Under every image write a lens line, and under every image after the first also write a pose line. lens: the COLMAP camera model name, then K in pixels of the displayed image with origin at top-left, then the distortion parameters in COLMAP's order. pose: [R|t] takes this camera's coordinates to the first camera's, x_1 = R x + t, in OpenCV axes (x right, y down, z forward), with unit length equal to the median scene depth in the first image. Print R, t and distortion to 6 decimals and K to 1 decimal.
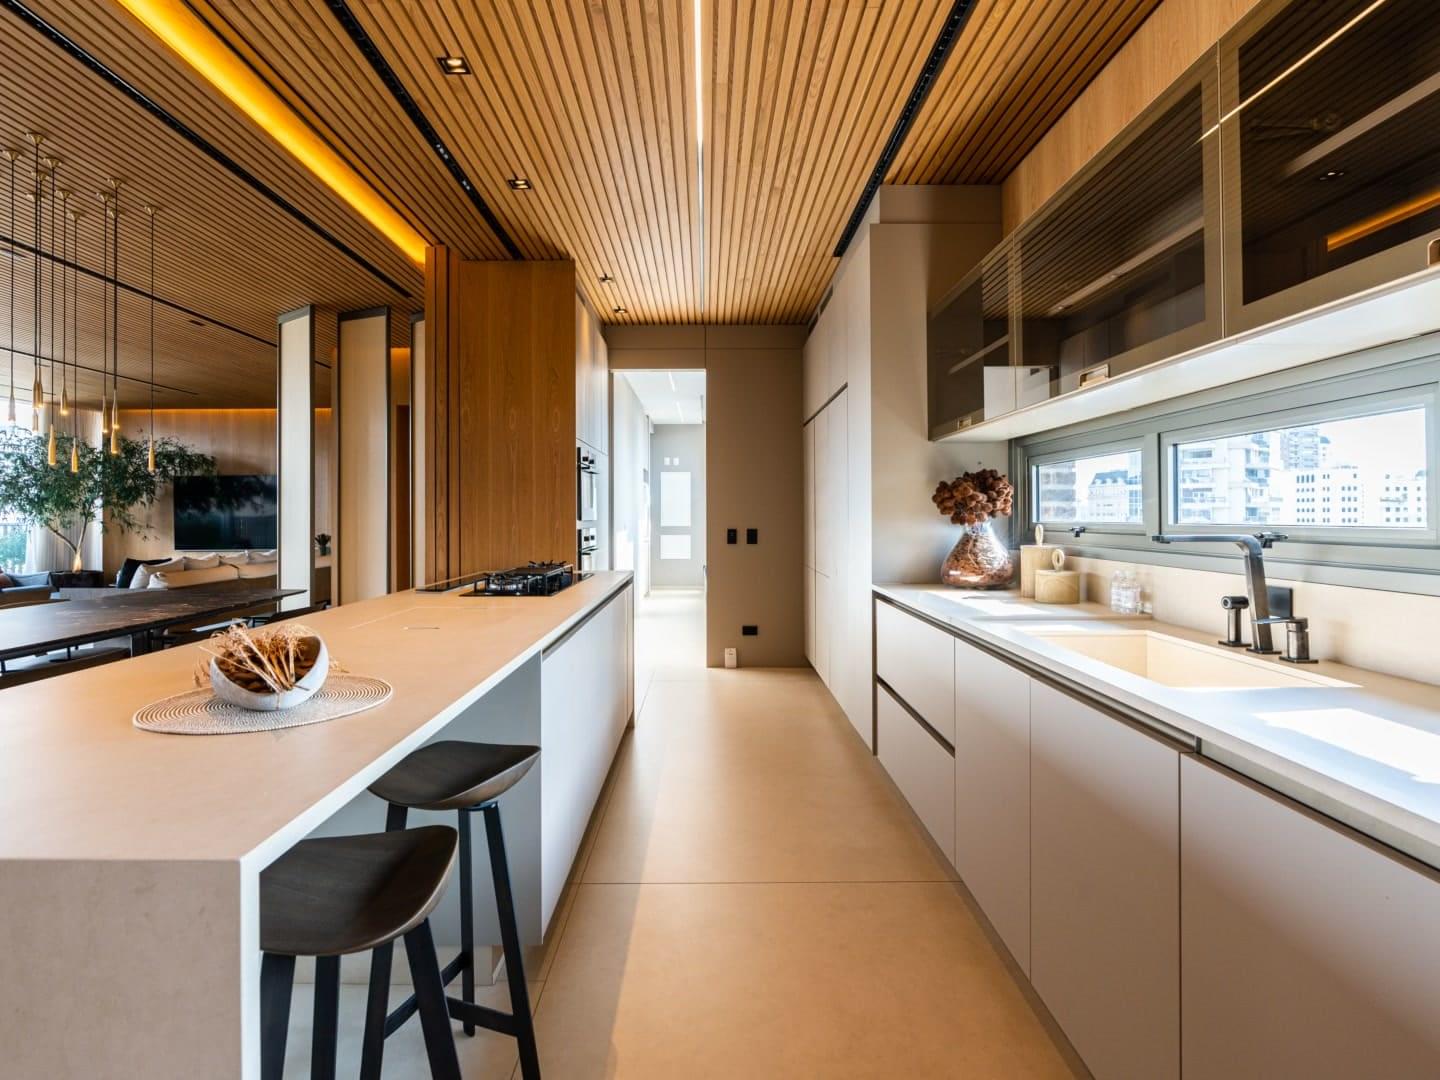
lens RADIAL K [[745.8, 0, 716.6], [0, 745.8, 530.9], [0, 0, 1]] dist [-0.013420, 0.002085]
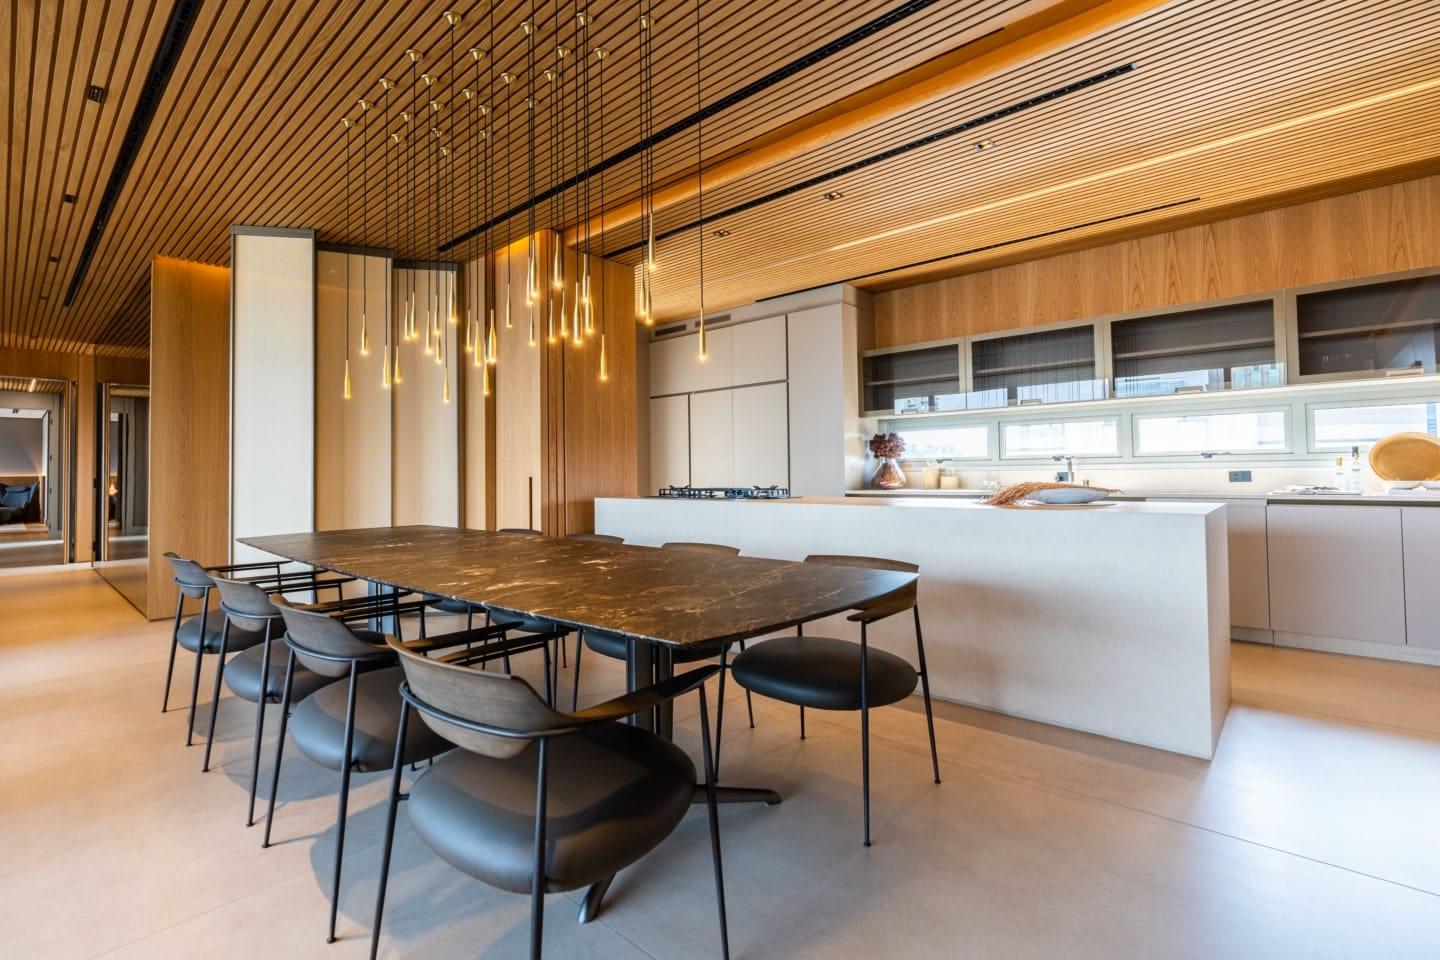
lens RADIAL K [[661.3, 0, 718.0], [0, 661.3, 481.0], [0, 0, 1]] dist [-0.007012, -0.000358]
pose [[0.665863, -0.012475, 0.745969, -1.329874], [0.024909, 0.999675, -0.005516, 0.049455], [-0.745658, 0.022254, 0.665957, 0.121596]]
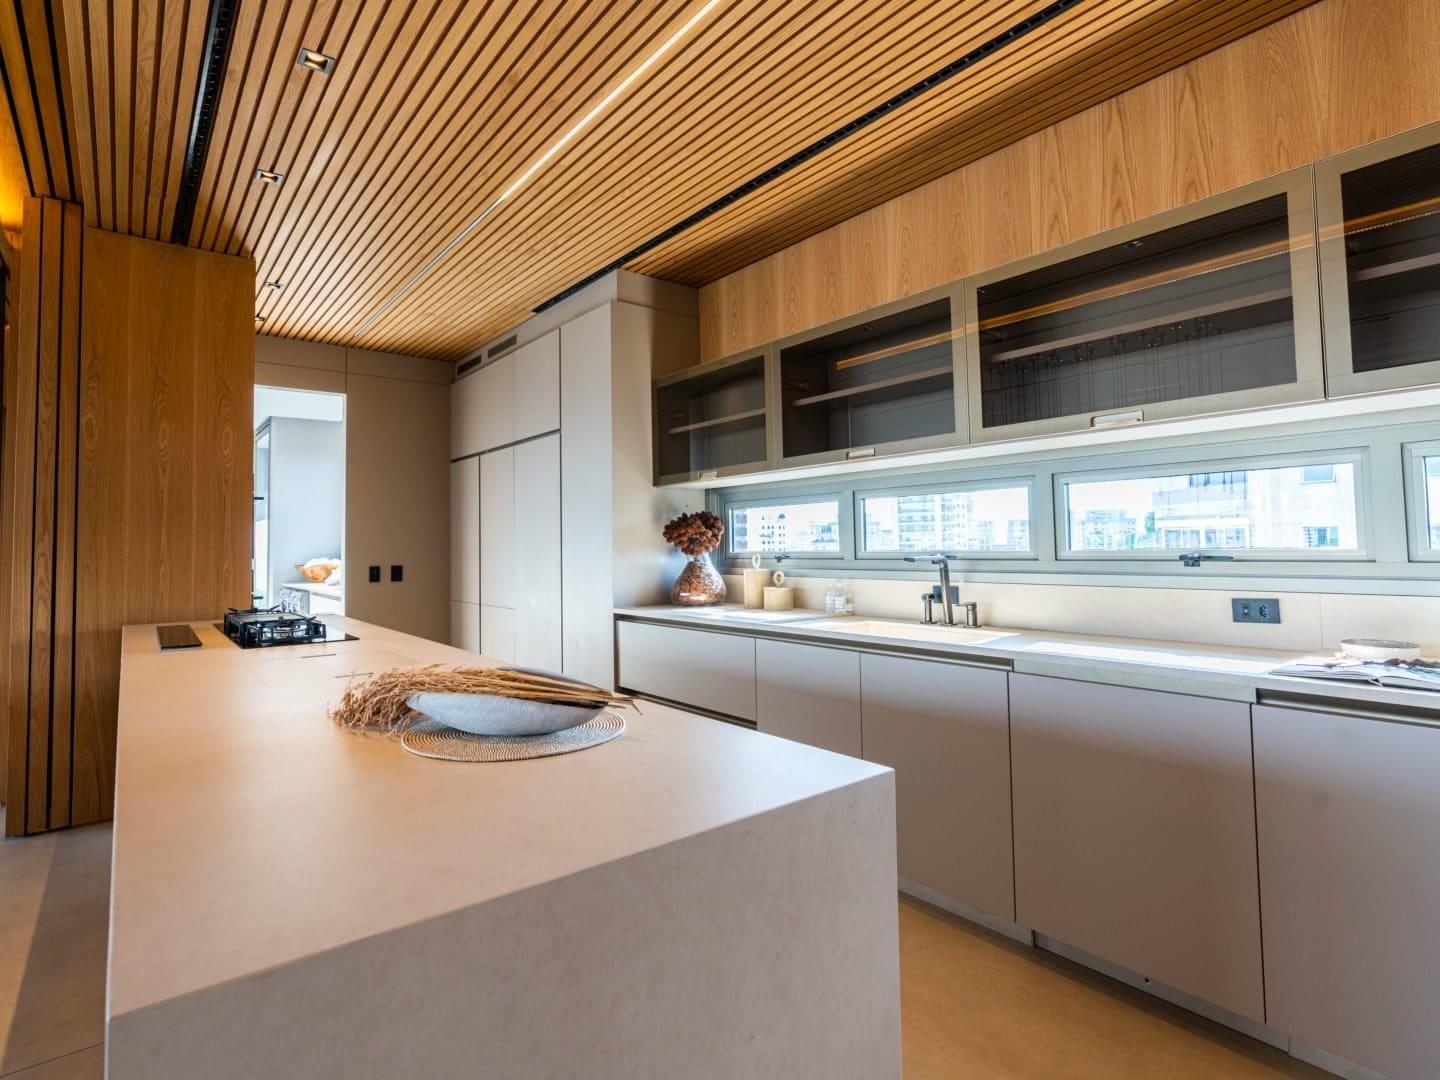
lens RADIAL K [[745.8, 0, 707.1], [0, 745.8, 539.4], [0, 0, 1]] dist [-0.013420, 0.002085]
pose [[0.779314, -0.002907, 0.626626, -0.426354], [0.025717, 0.999295, -0.027347, 0.000295], [-0.626105, 0.037427, 0.778840, 0.006131]]
